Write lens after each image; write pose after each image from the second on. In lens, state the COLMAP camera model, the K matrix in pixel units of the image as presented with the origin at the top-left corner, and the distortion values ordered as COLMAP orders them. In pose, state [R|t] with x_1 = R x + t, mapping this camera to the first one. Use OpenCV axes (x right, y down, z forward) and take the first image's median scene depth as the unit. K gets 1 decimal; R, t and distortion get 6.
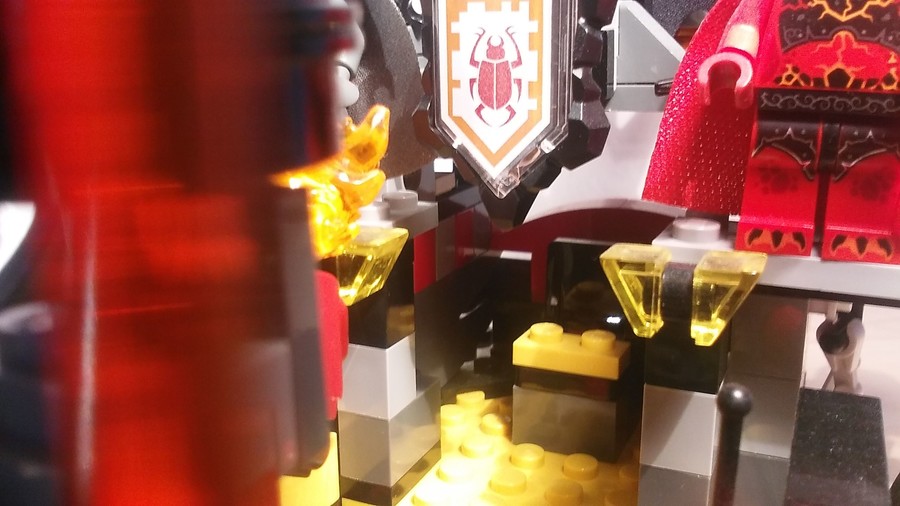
lens RADIAL K [[880.3, 0, 446.2], [0, 880.3, 270.0], [0, 0, 1]] dist [-0.047465, 0.000000]
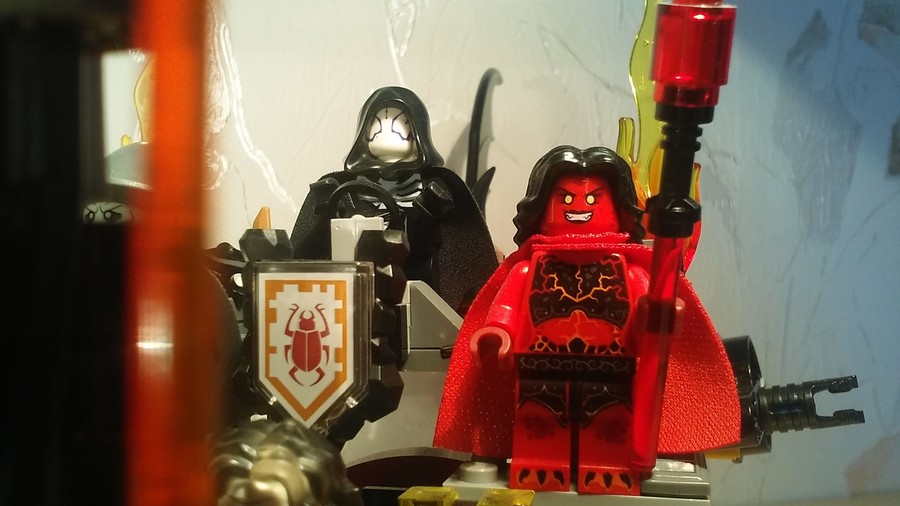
lens RADIAL K [[880.3, 0, 442.6], [0, 880.3, 227.3], [0, 0, 1]] dist [-0.047465, 0.000000]
pose [[0.980209, 0.025514, 0.196316, -0.001568], [0.039237, 0.946950, -0.318978, 0.017735], [-0.194040, 0.320368, 0.927207, -0.200622]]
